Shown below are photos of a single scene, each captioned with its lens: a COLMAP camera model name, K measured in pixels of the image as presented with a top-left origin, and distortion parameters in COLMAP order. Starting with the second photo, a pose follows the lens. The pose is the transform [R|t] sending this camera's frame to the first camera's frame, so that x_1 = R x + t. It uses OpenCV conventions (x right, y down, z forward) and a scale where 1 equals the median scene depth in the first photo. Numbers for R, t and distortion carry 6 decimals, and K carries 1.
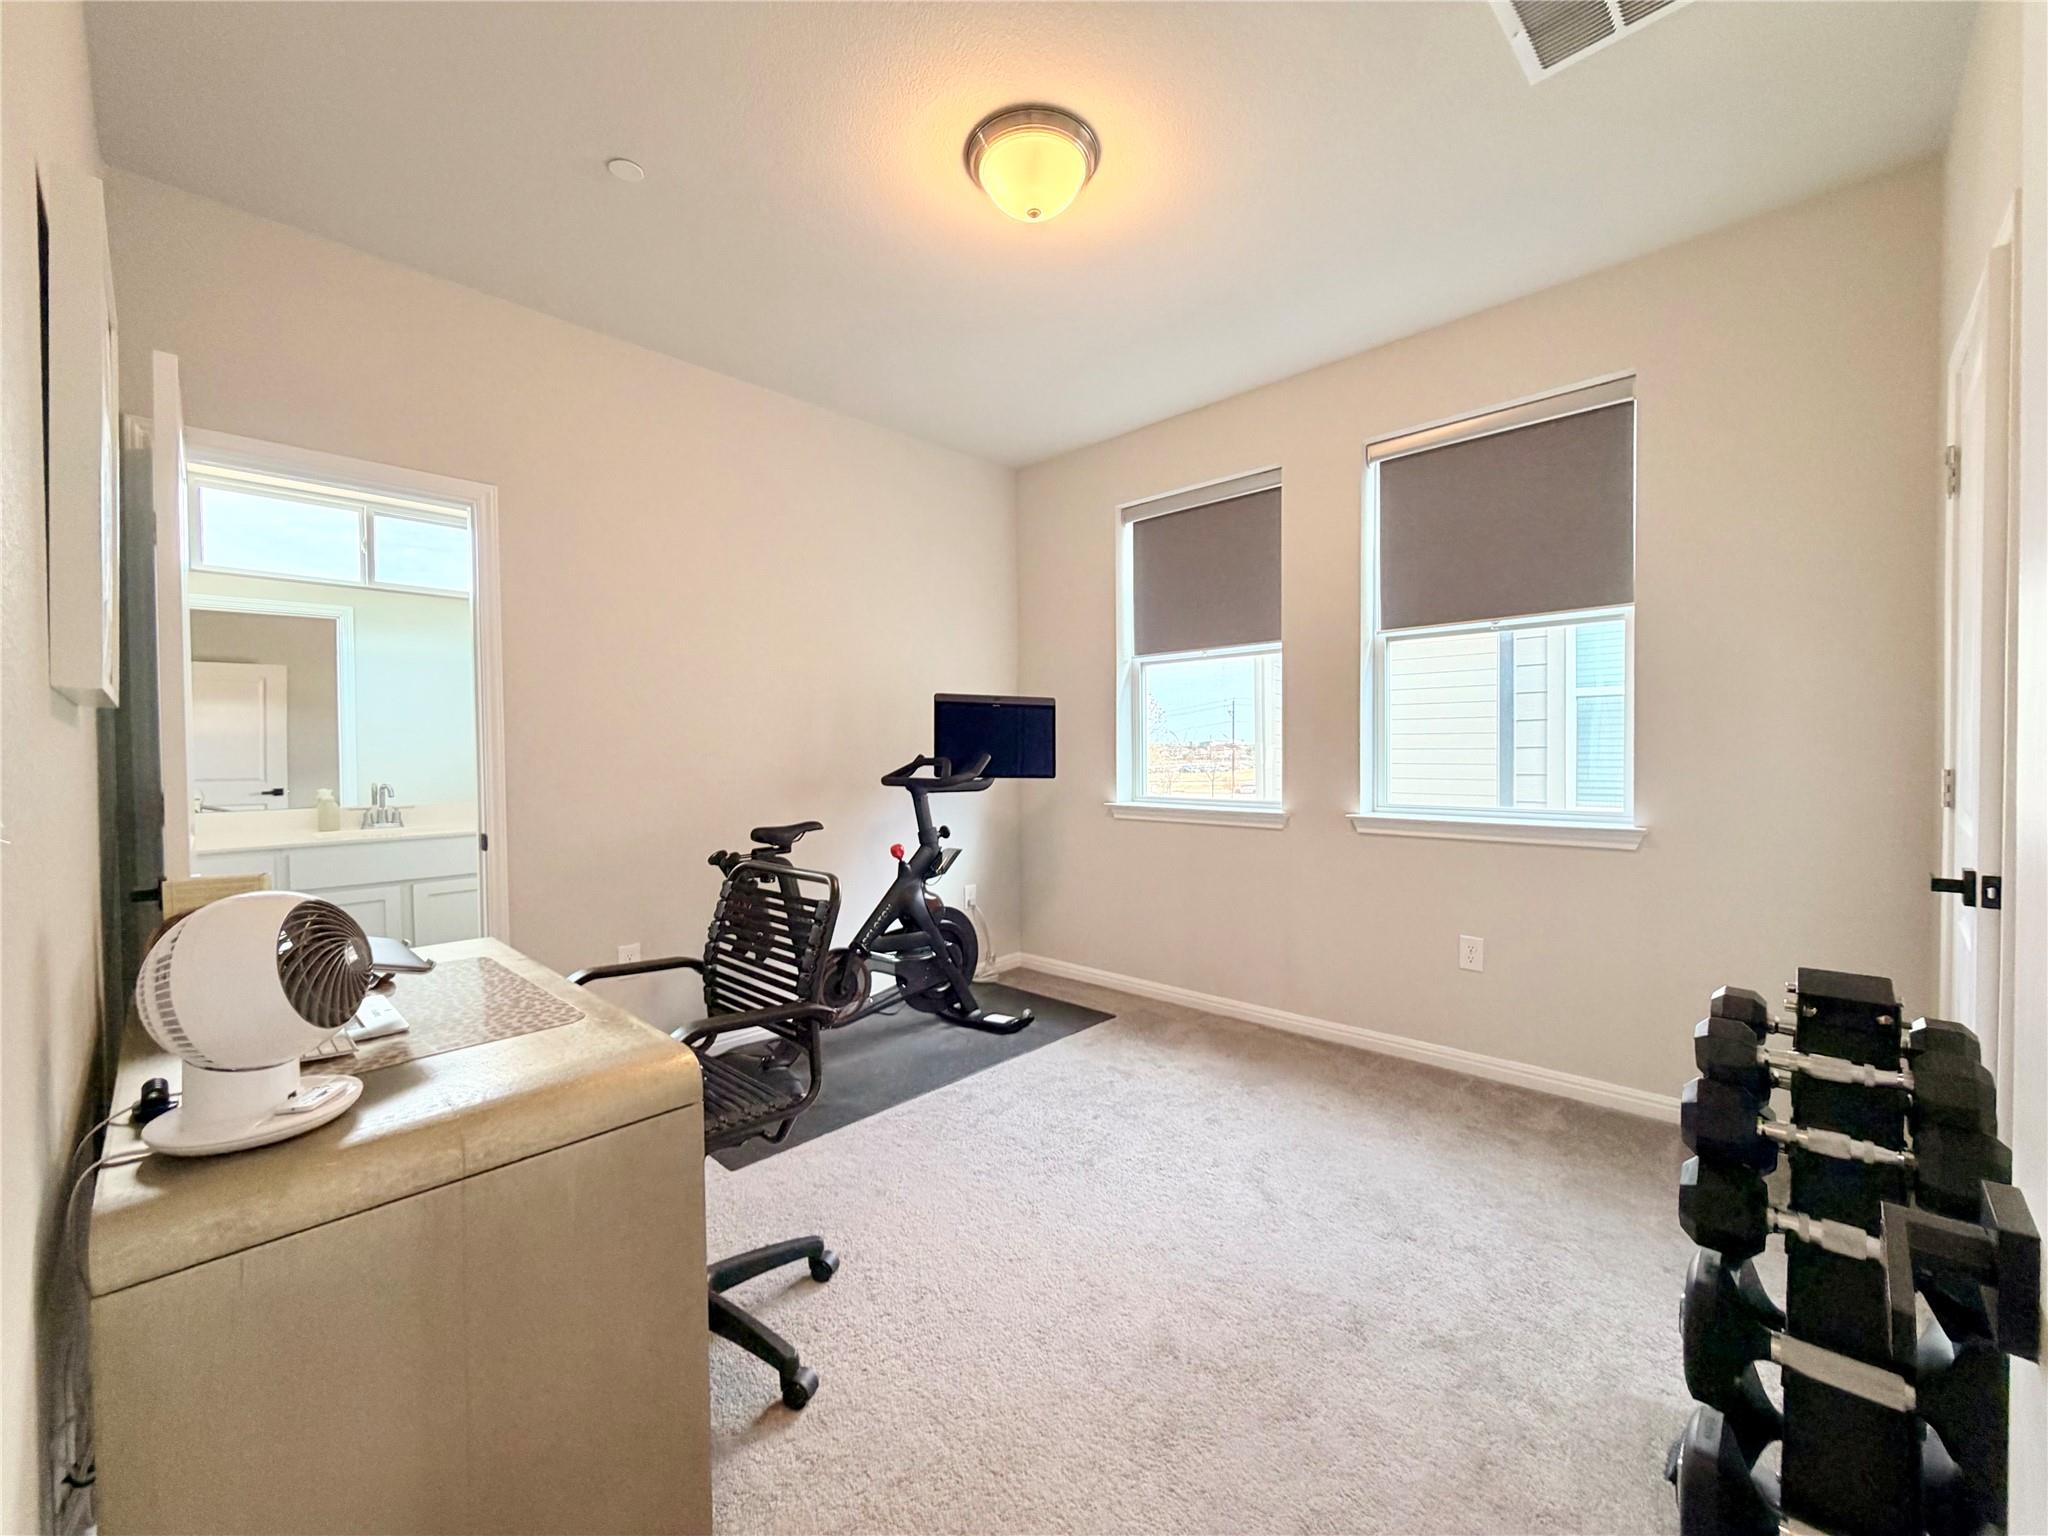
lens RADIAL K [[815.8, 0, 1024.0], [0, 815.8, 768.0], [0, 0, 1]] dist [-0.000493, 0.000032]
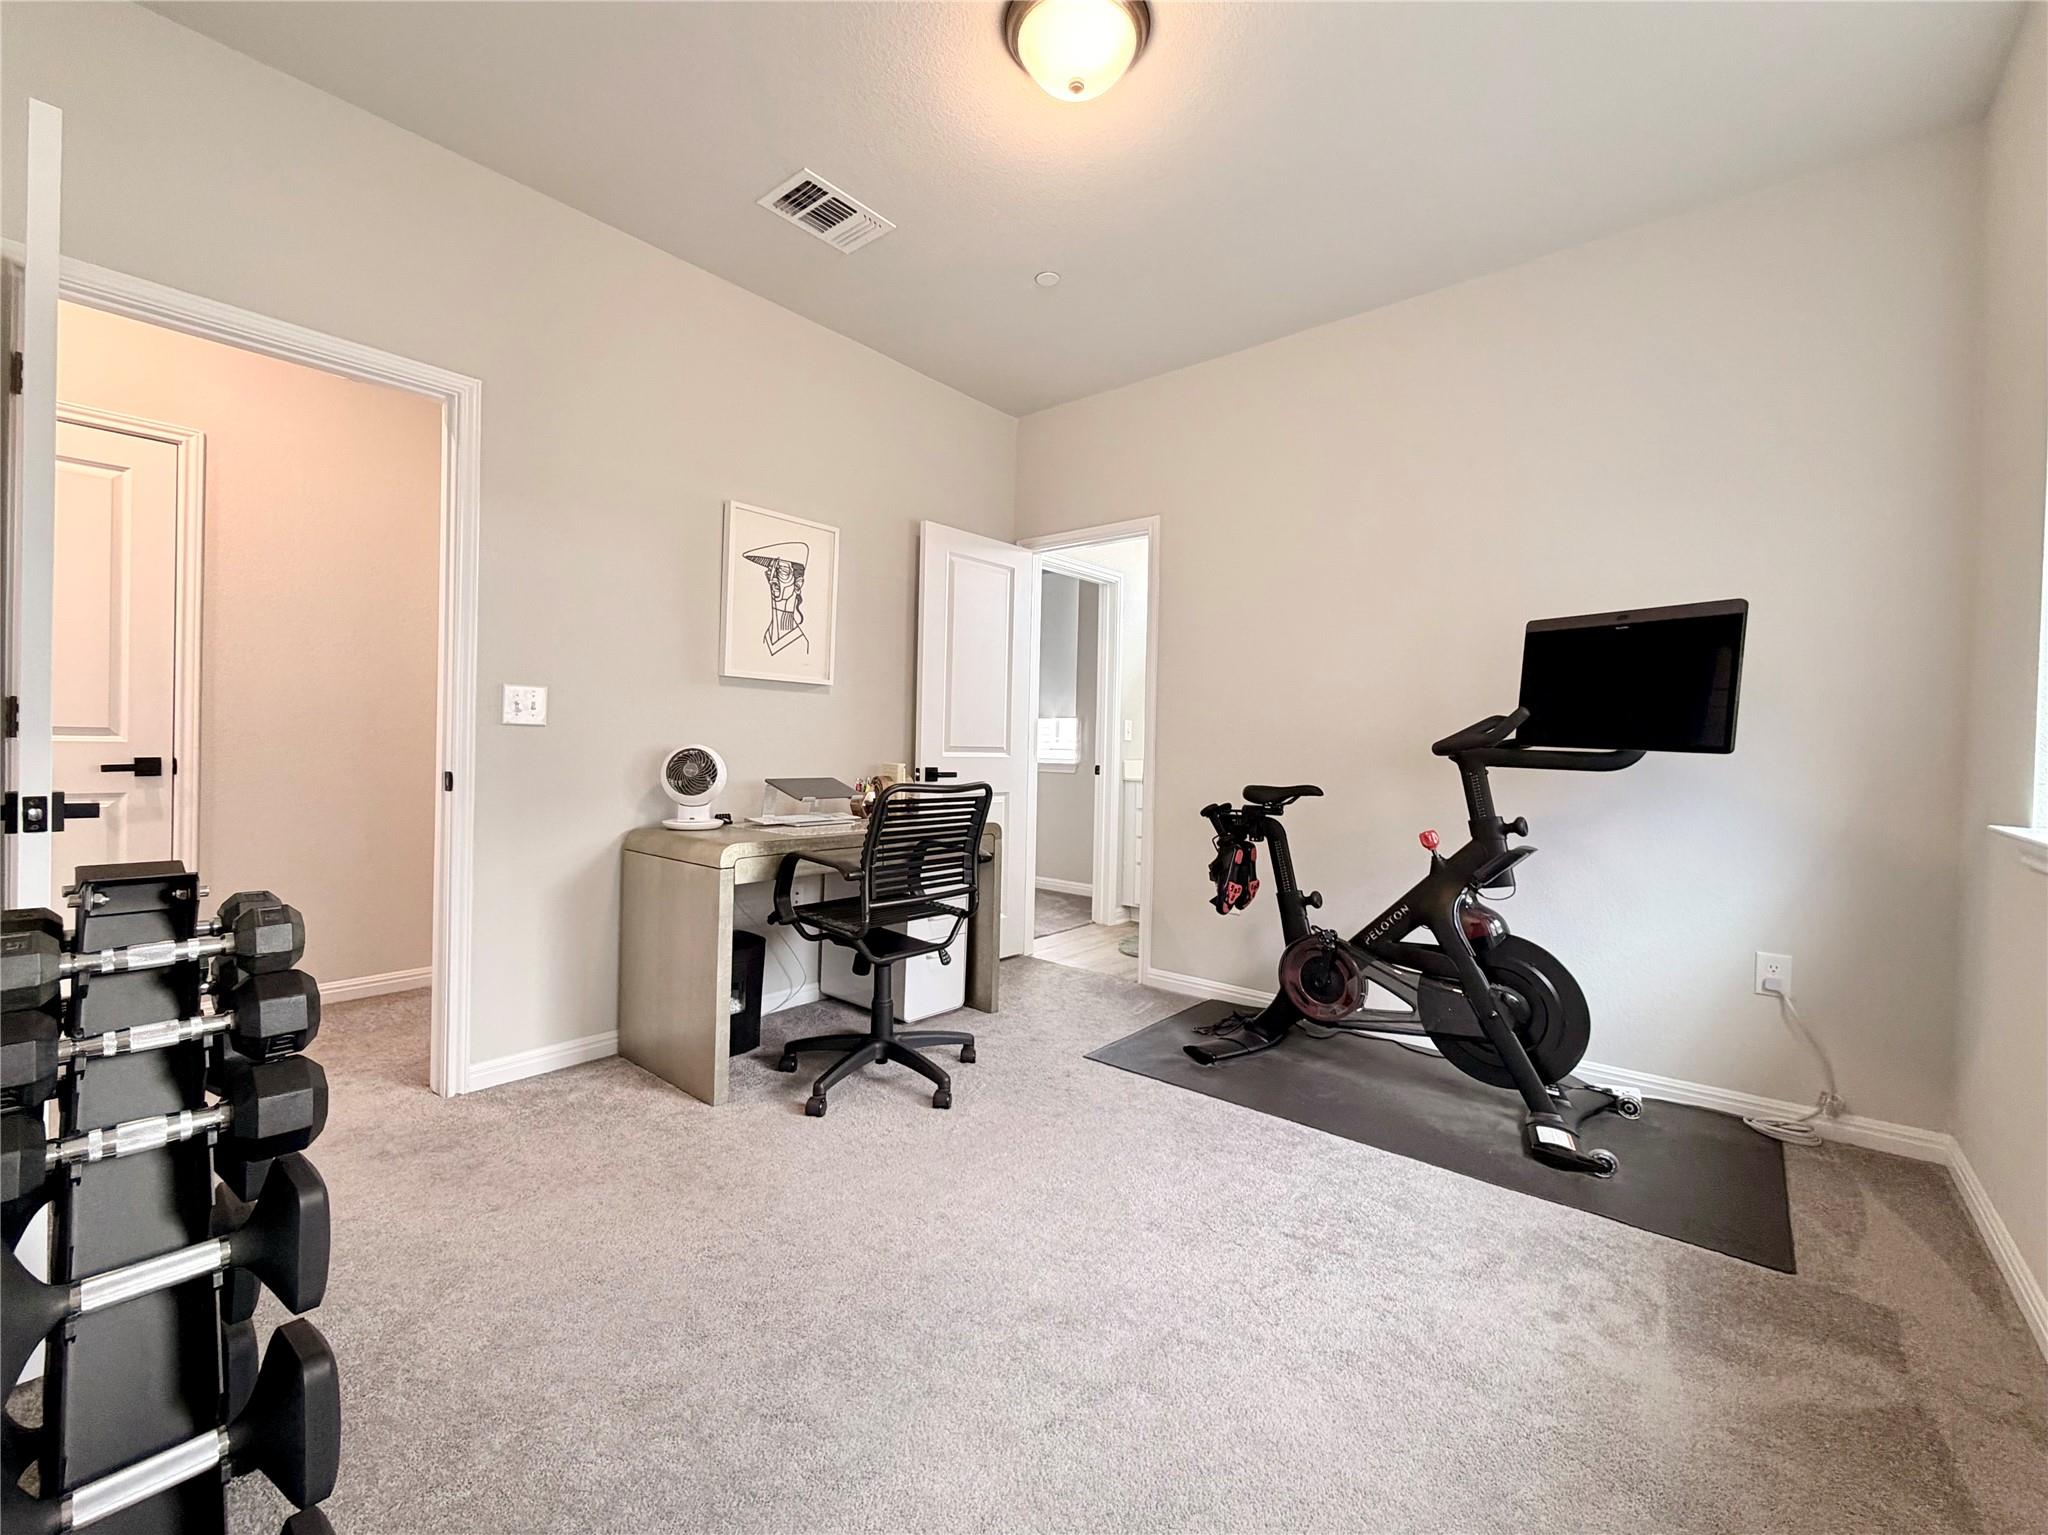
lens RADIAL K [[815.8, 0, 1024.0], [0, 815.8, 767.5], [0, 0, 1]] dist [-0.000493, 0.000032]
pose [[0.081451, 0.034831, -0.996069, 0.561968], [-0.047912, 0.998371, 0.030993, 0.029949], [0.995525, 0.045199, 0.082988, 0.559319]]
